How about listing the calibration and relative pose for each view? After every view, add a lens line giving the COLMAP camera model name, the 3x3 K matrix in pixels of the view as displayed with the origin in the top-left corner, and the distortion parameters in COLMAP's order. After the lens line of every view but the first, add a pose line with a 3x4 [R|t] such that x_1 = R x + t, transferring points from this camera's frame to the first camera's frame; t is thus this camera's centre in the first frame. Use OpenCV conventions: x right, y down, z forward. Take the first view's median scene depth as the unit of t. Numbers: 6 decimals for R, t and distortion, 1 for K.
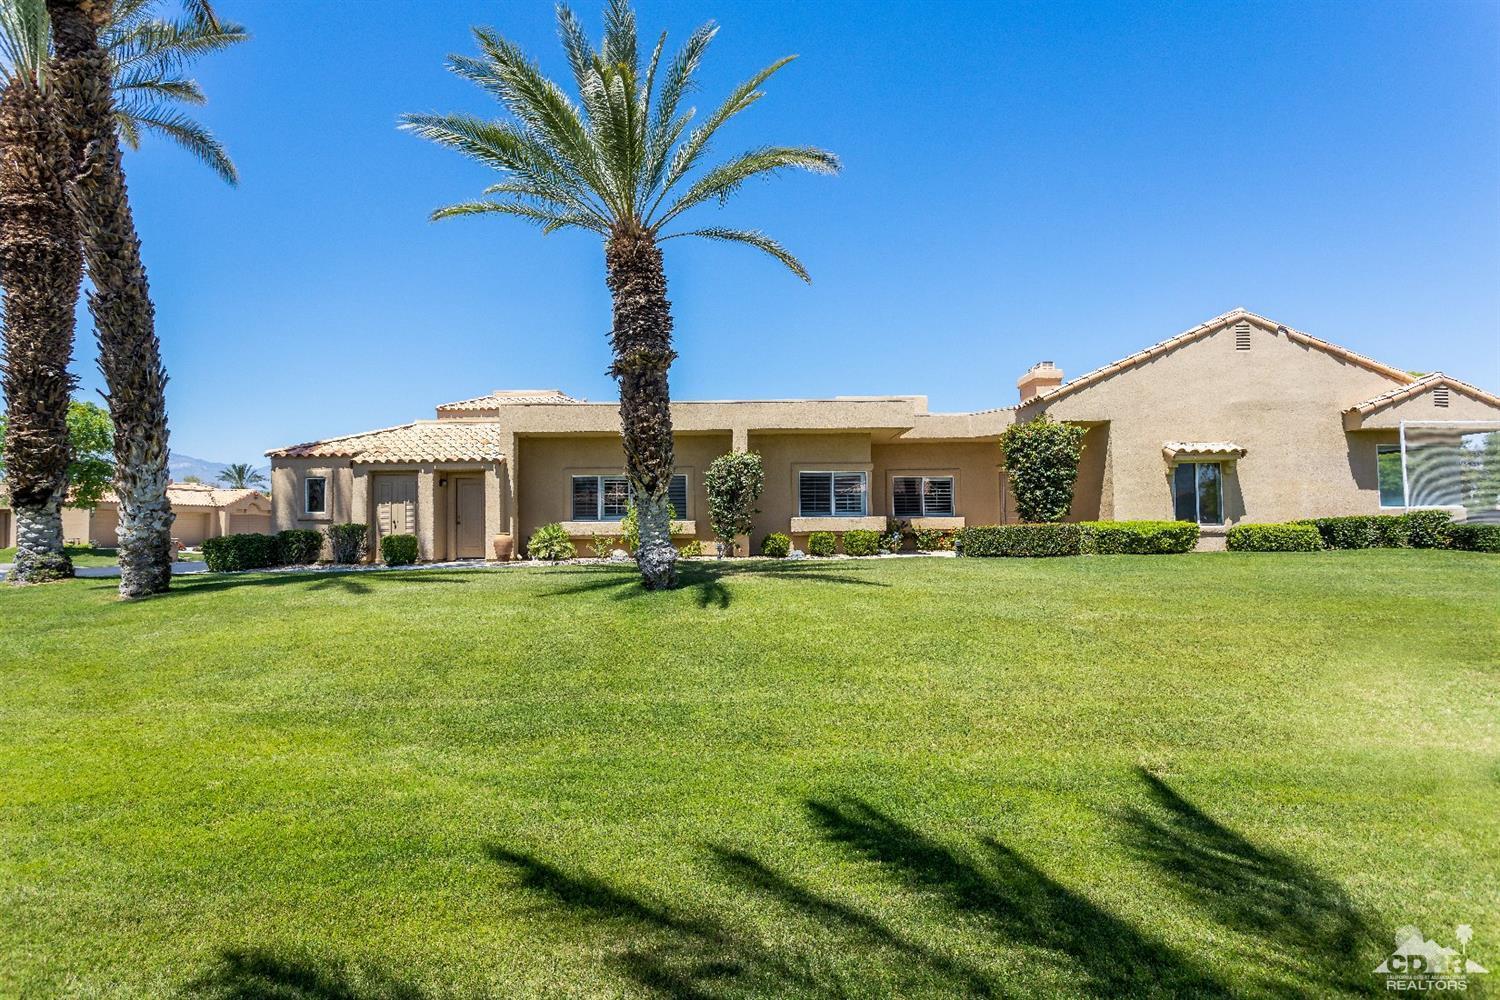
lens RADIAL K [[713.2, 0, 750.0], [0, 713.2, 500.0], [0, 0, 1]] dist [-0.000219, -0.000121]
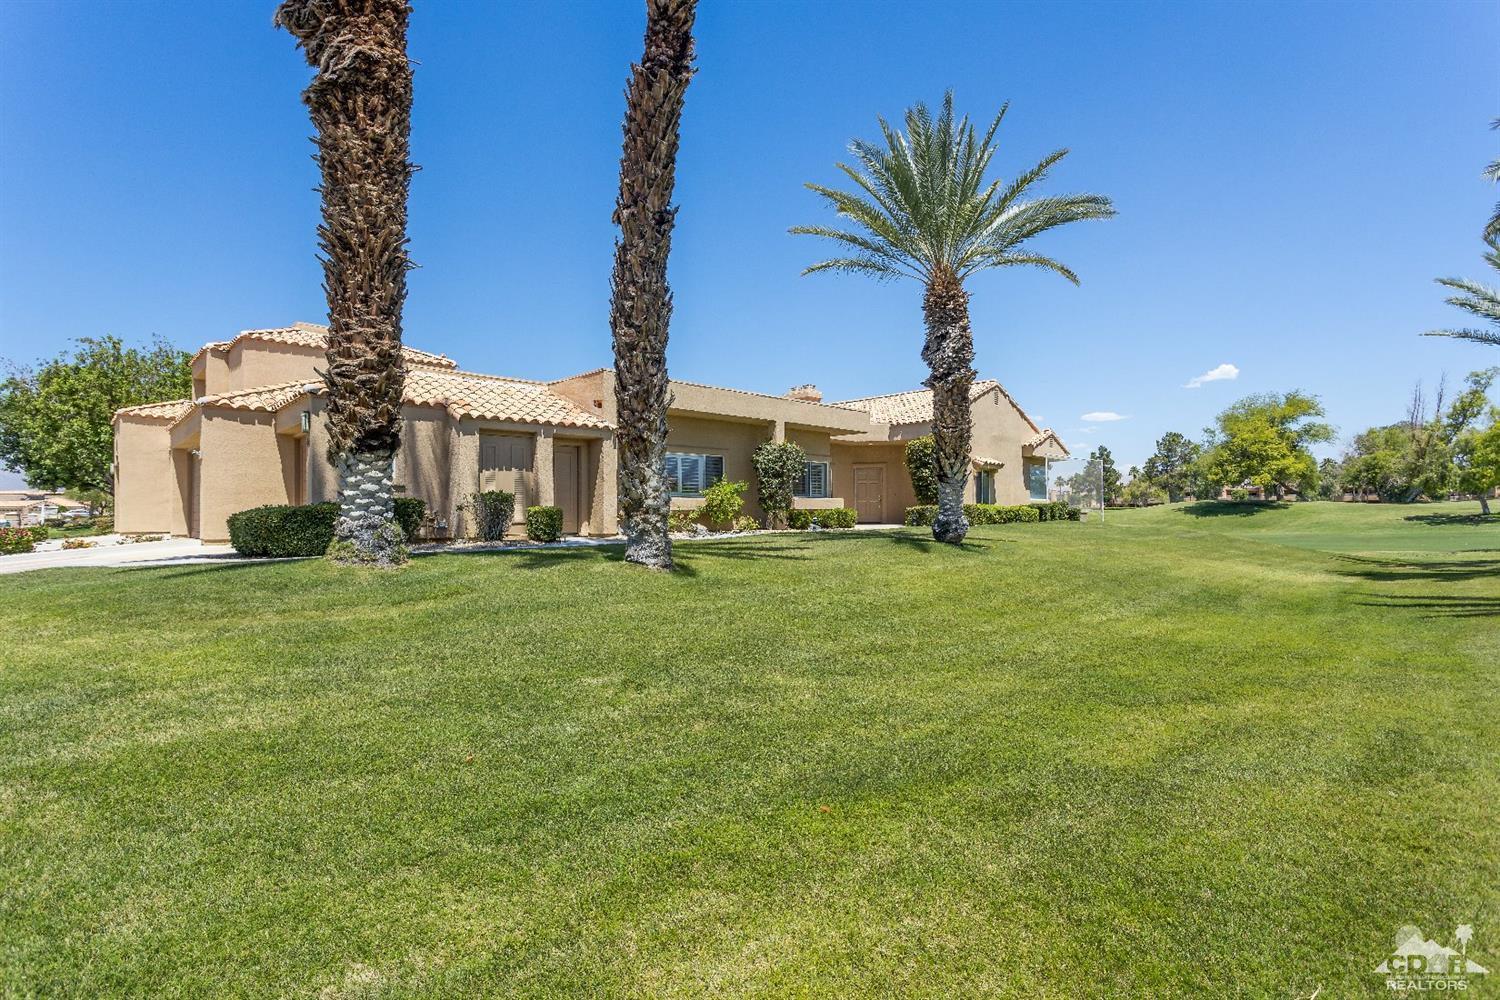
lens RADIAL K [[738.8, 0, 750.0], [0, 738.8, 500.0], [0, 0, 1]] dist [-0.002528, -0.000124]
pose [[0.699854, 0.020752, 0.713984, -0.965957], [-0.031903, 0.999489, 0.002221, 0.031082], [-0.713573, -0.024333, 0.700158, 0.183391]]
